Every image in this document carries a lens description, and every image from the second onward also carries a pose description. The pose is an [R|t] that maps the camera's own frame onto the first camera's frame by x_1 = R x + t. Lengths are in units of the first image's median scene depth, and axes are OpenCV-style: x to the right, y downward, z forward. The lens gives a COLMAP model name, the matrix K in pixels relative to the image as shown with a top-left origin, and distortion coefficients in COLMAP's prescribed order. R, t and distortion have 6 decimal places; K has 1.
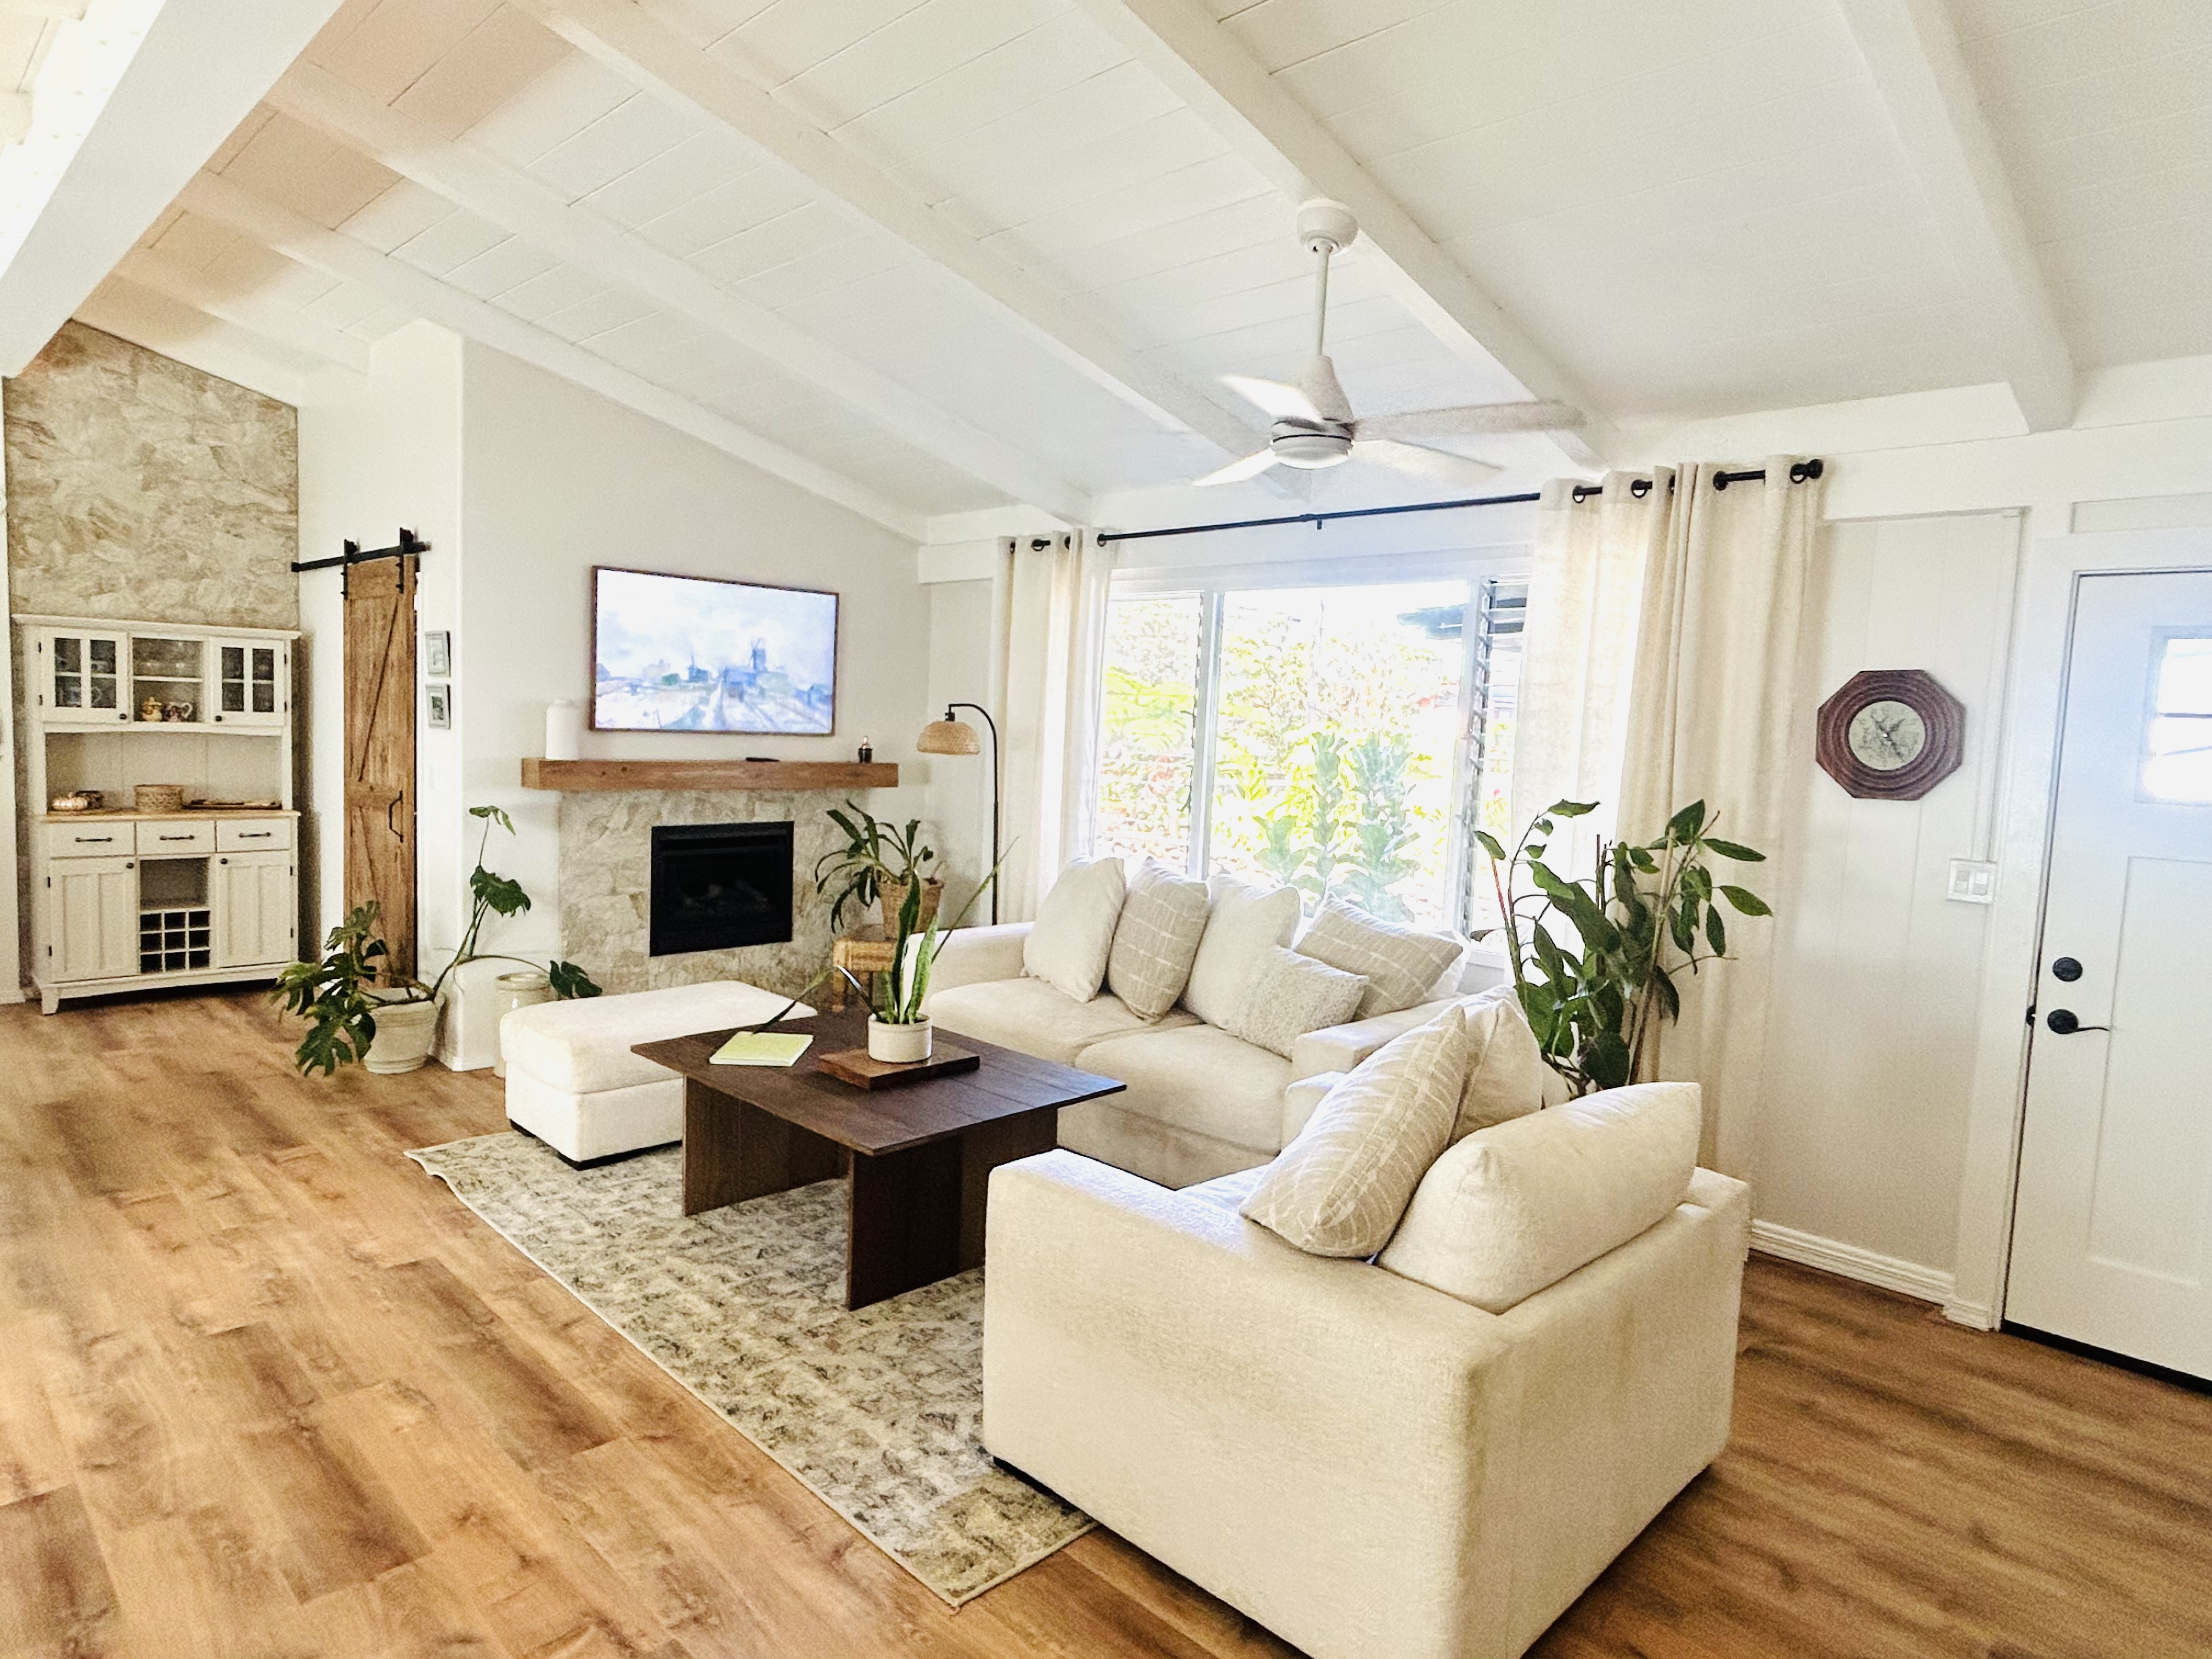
lens RADIAL K [[1316.9, 0, 1101.1], [0, 1316.9, 827.1], [0, 0, 1]] dist [-0.018127, 0.012772]
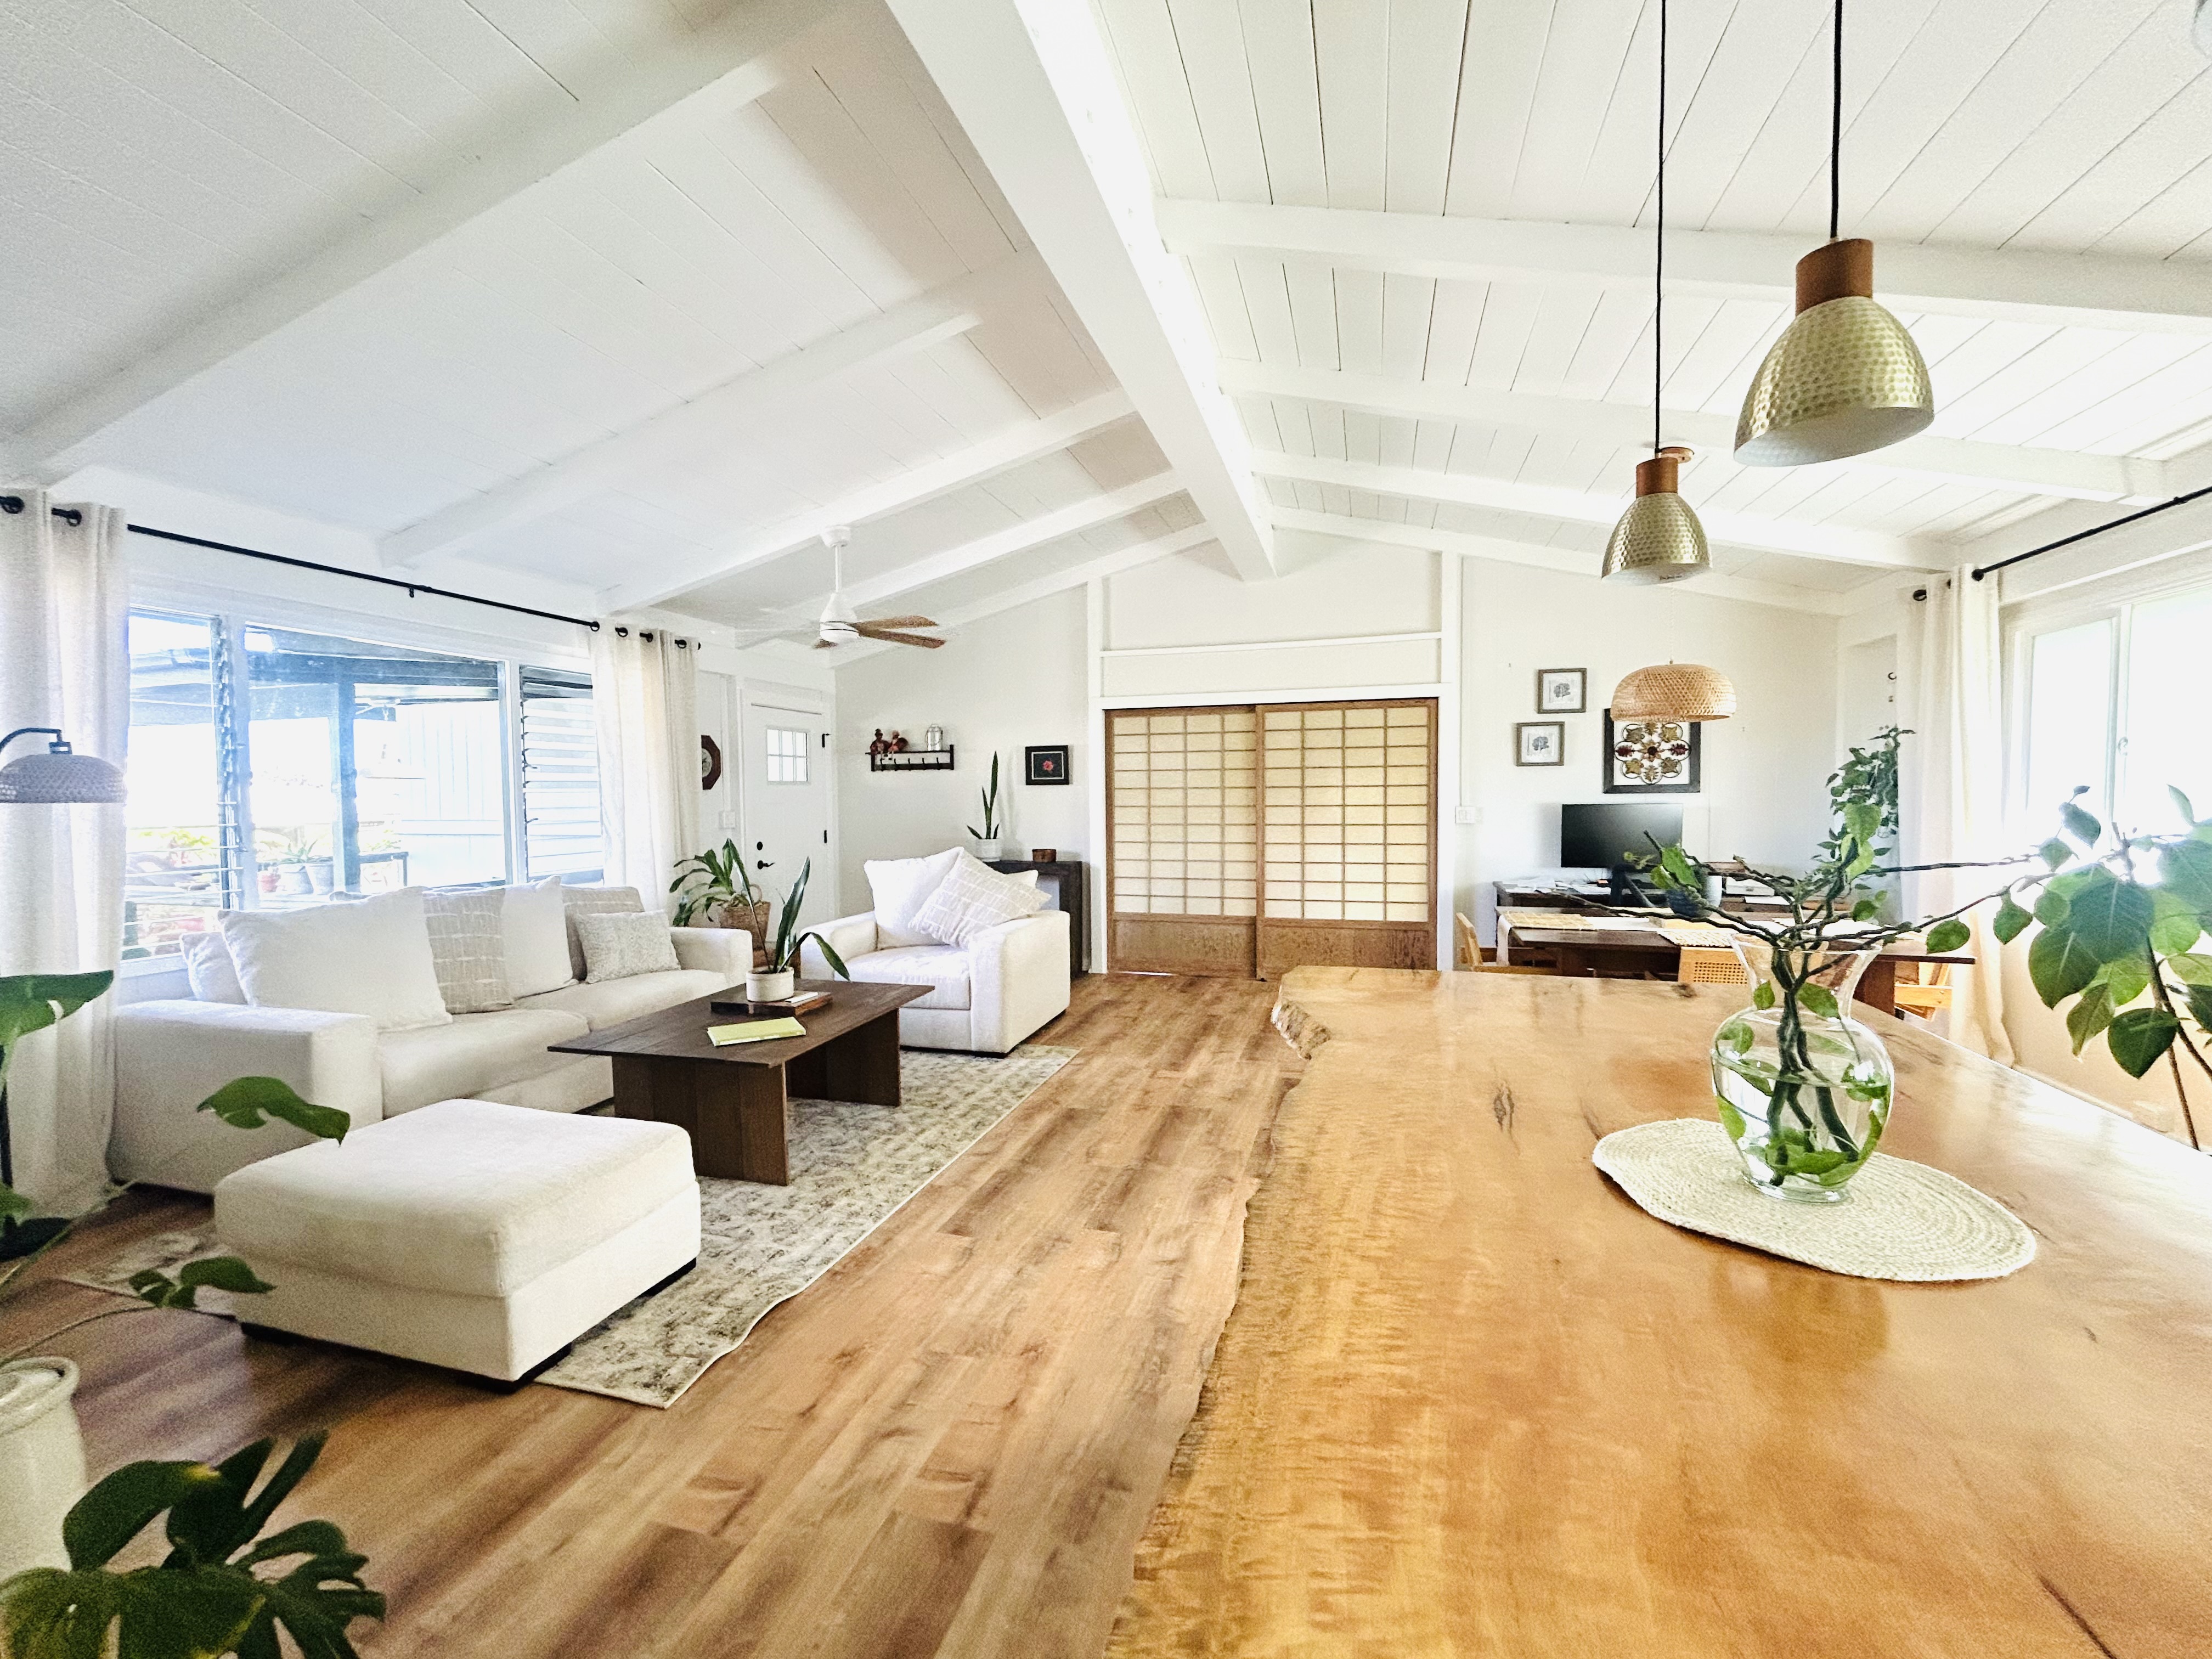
lens RADIAL K [[898.8, 0, 1106.0], [0, 898.8, 829.5], [0, 0, 1]] dist [0.000652, 0.000048]
pose [[-0.477184, -0.075236, 0.875577, -0.804705], [0.063865, 0.990725, 0.119937, -0.067231], [-0.876480, 0.113150, -0.467953, 0.778424]]
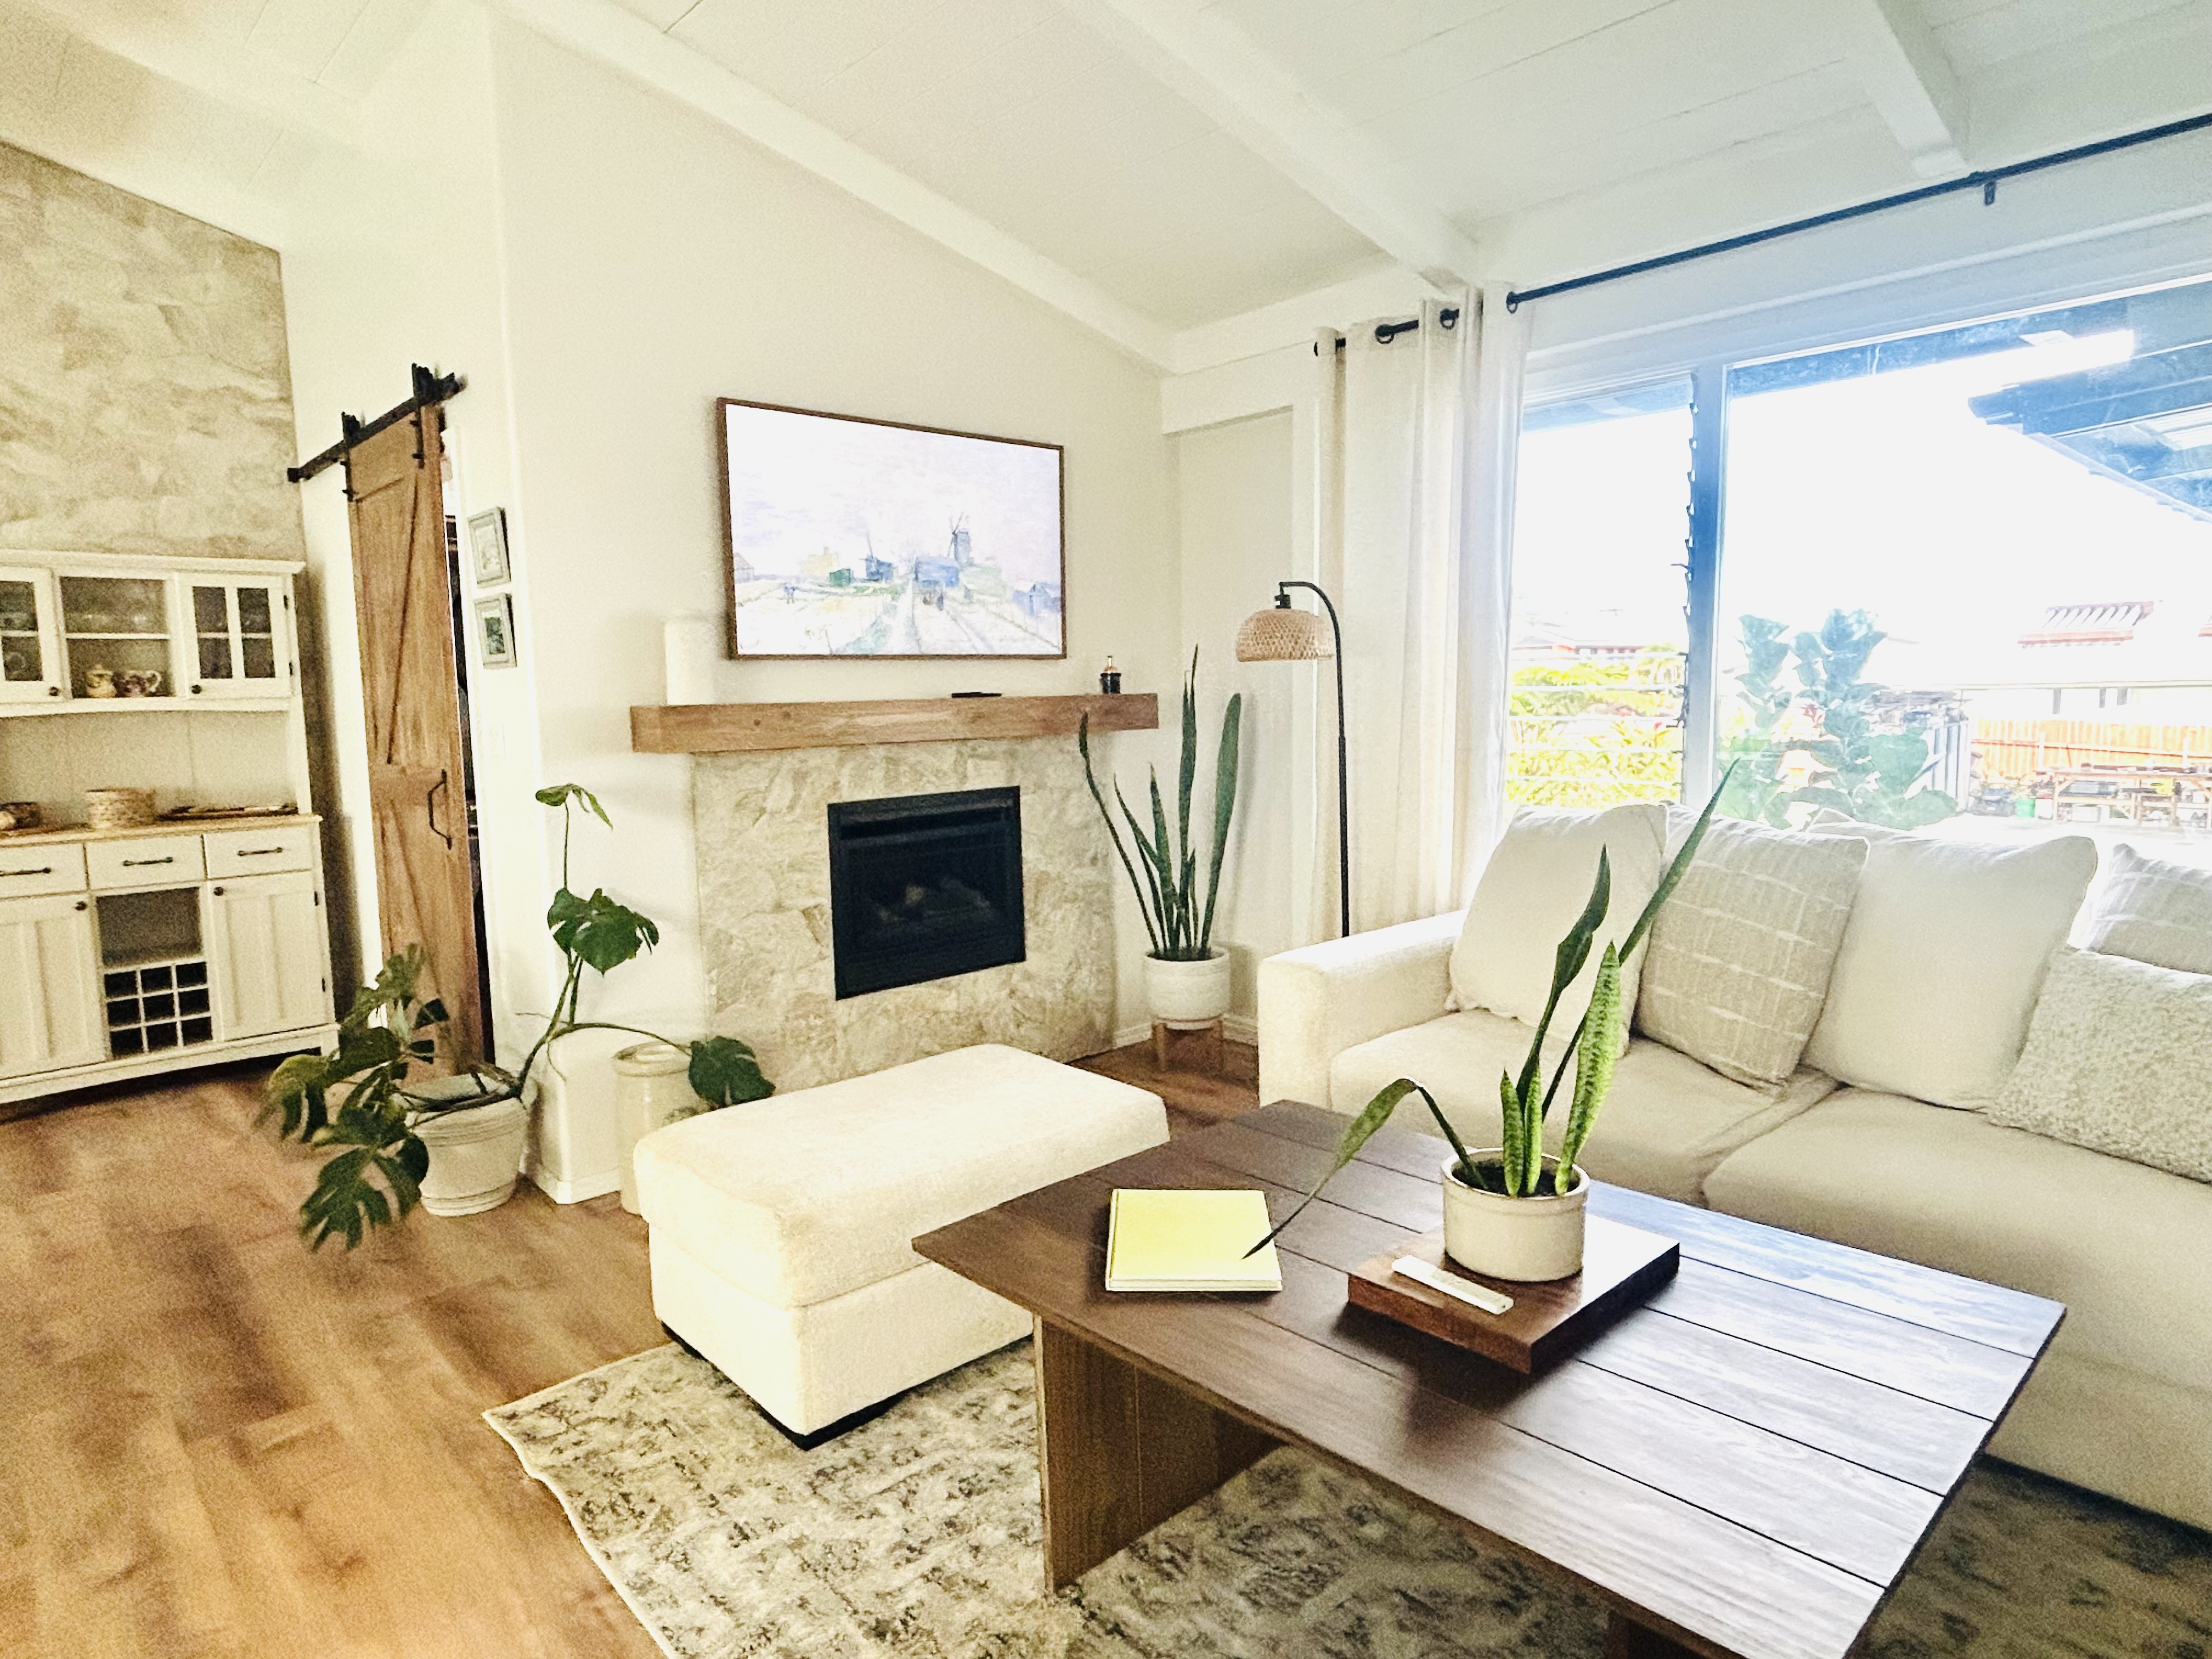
lens RADIAL K [[1281.7, 0, 1078.8], [0, 1281.7, 831.9], [0, 0, 1]] dist [-0.001222, 0.004686]
pose [[0.996498, -0.058104, -0.060128, -0.187389], [0.059681, 0.997910, 0.024779, 0.005305], [0.058563, -0.028280, 0.997883, 0.384734]]
